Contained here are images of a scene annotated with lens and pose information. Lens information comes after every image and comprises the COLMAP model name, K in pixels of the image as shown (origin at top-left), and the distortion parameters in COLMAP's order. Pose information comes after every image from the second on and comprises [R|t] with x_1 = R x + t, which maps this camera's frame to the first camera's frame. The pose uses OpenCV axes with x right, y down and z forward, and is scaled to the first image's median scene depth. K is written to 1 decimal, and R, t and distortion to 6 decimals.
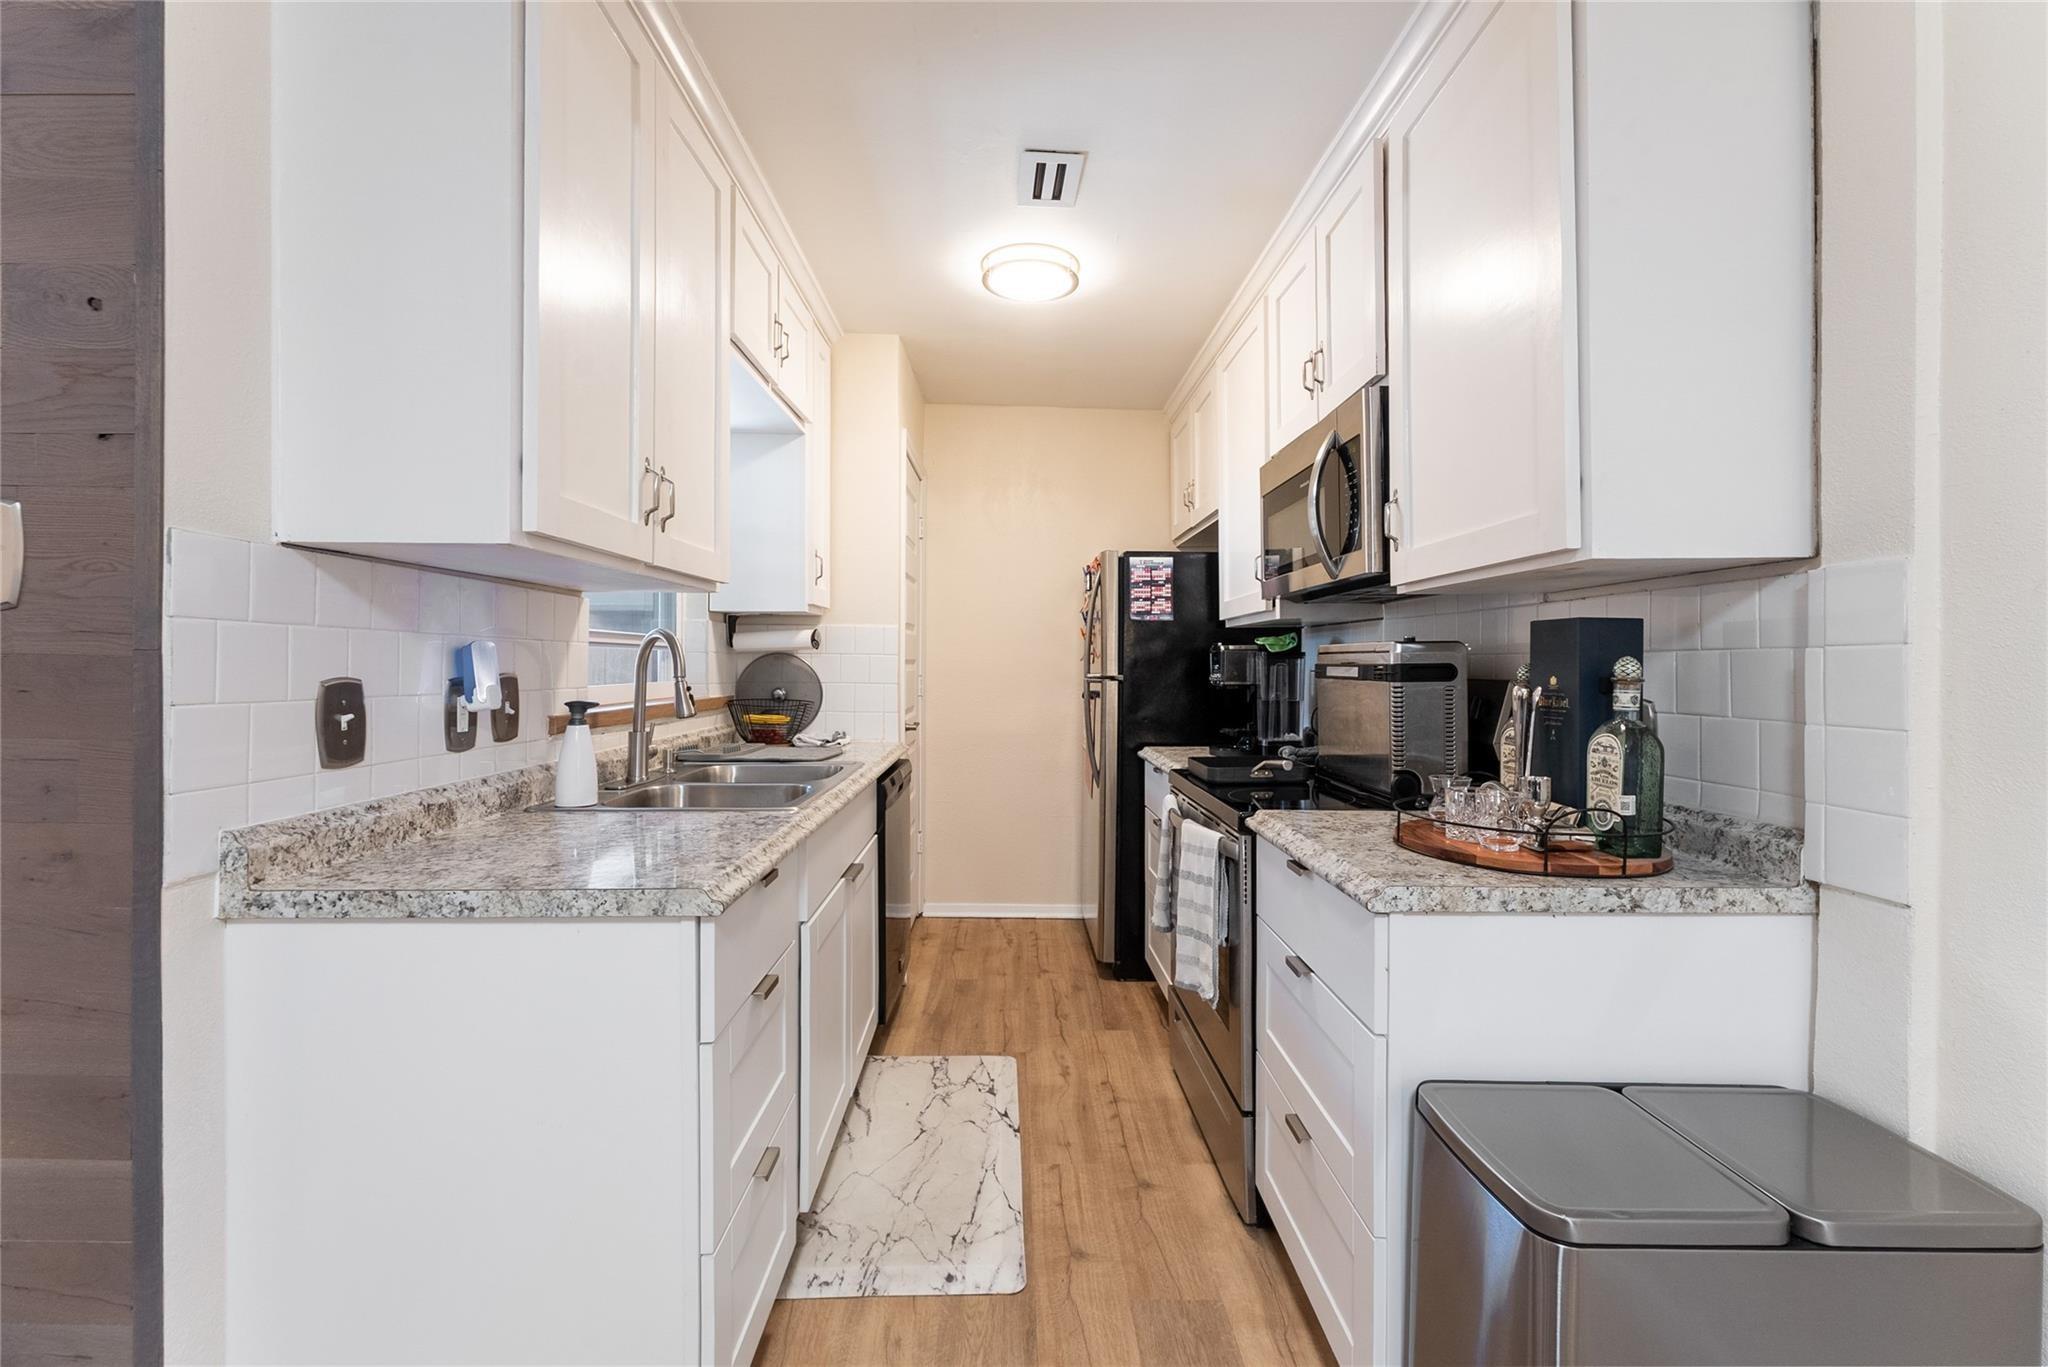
lens RADIAL K [[856.6, 0, 1020.2], [0, 856.6, 671.0], [0, 0, 1]] dist [0.002019, -0.001226]
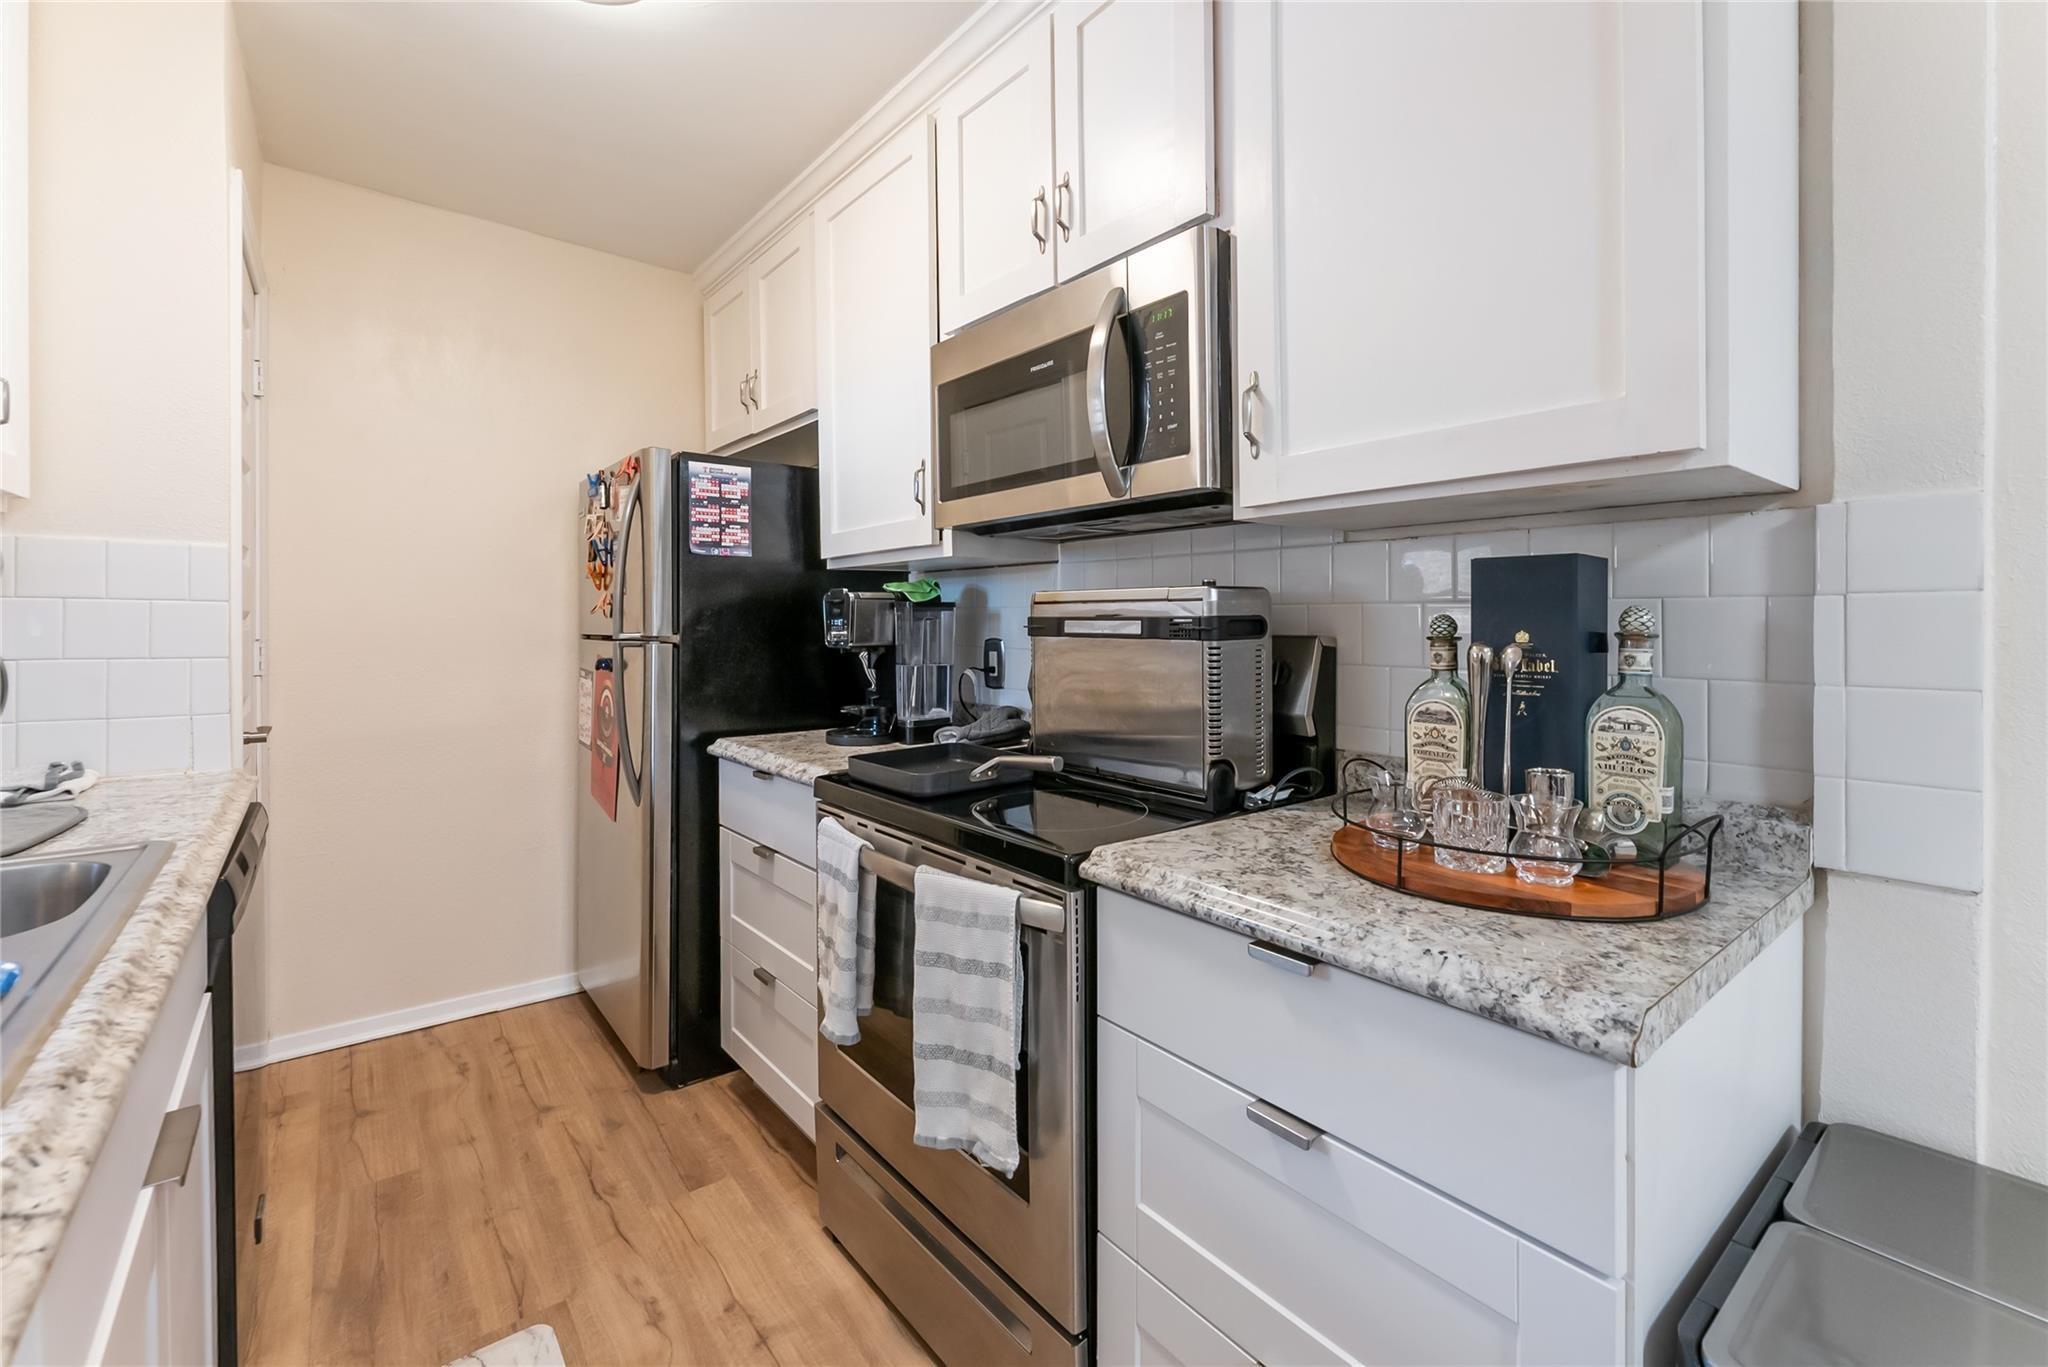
lens RADIAL K [[856.6, 0, 1010.3], [0, 856.6, 625.8], [0, 0, 1]] dist [0.002019, -0.001226]
pose [[0.789306, -0.005724, 0.613974, -0.107839], [0.006487, 0.999978, 0.000983, -0.001302], [-0.613966, 0.003207, 0.789326, 0.372505]]
